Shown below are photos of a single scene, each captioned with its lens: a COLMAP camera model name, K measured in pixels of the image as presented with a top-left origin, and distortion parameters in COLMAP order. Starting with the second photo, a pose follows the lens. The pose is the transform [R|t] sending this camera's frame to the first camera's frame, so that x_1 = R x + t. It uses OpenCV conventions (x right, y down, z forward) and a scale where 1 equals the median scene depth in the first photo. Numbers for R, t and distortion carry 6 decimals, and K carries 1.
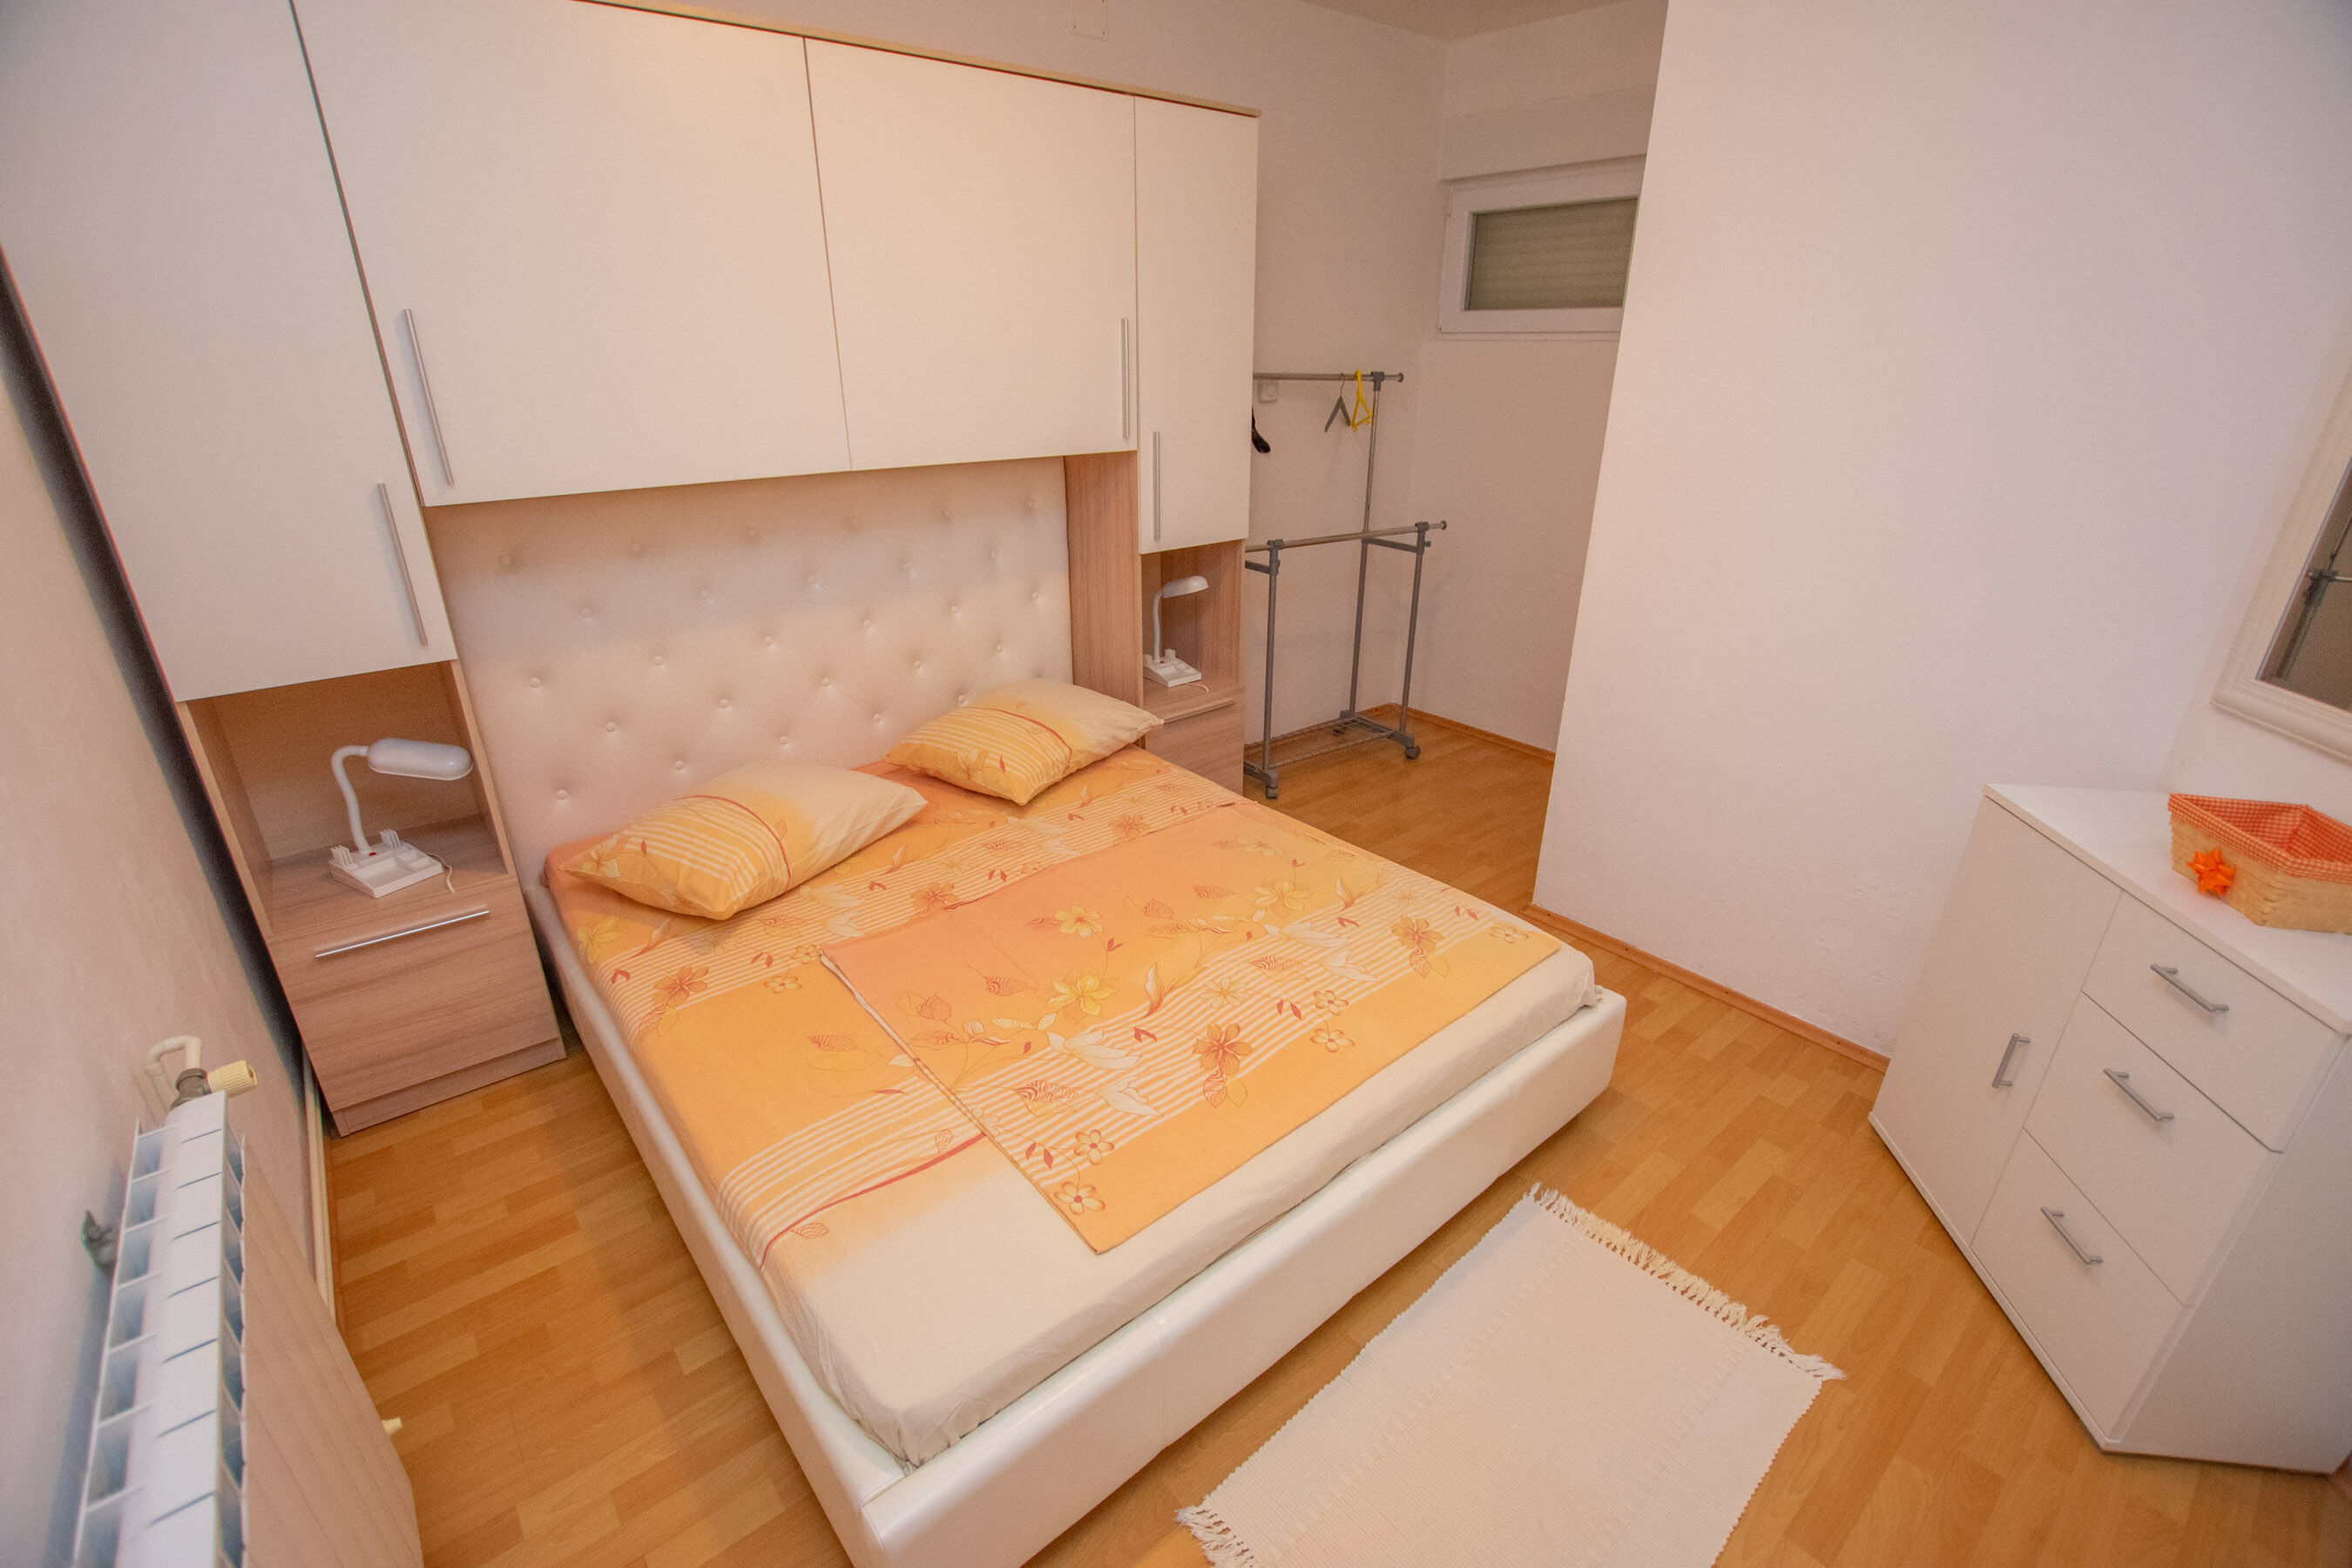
lens RADIAL K [[1018.3, 0, 1182.0], [0, 1018.3, 766.7], [0, 0, 1]] dist [-0.002137, -0.000005]
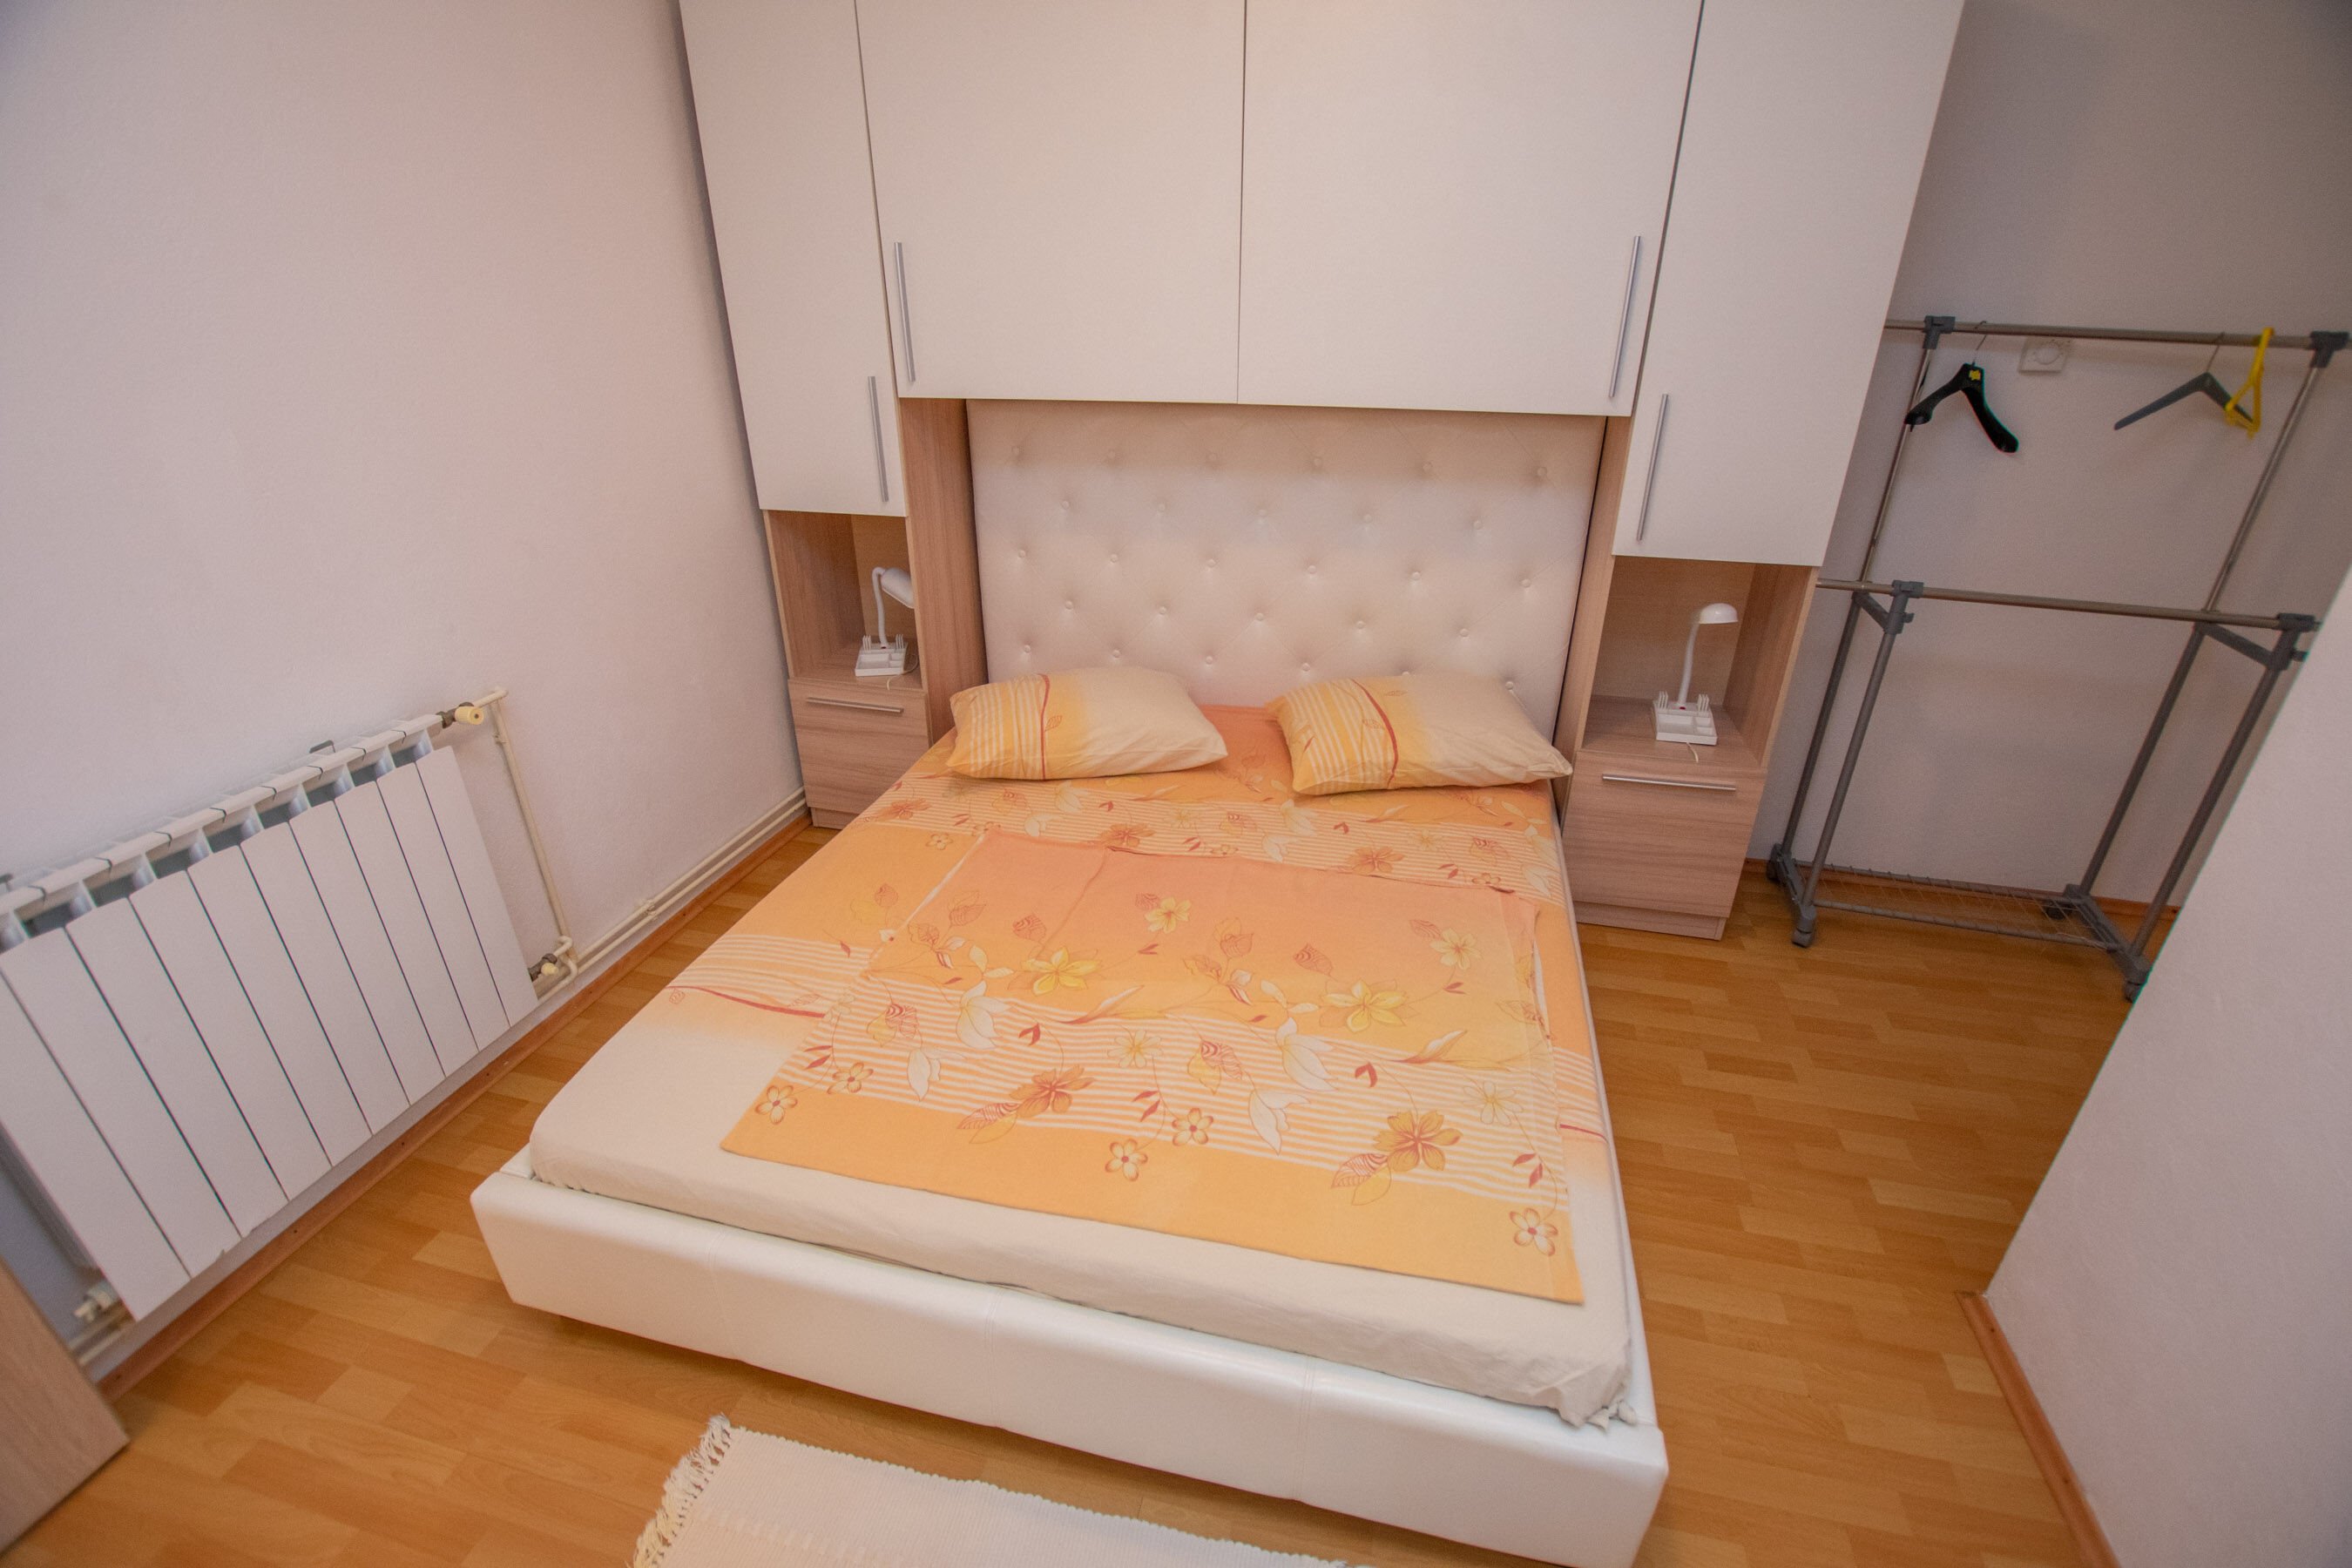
lens RADIAL K [[1020.5, 0, 1176.0], [0, 1020.5, 784.0], [0, 0, 1]] dist [-0.015819, 0.000198]
pose [[0.607615, 0.349429, -0.713234, 0.407344], [-0.306165, 0.931664, 0.195616, -0.109415], [0.732848, 0.099508, 0.673076, 0.299970]]
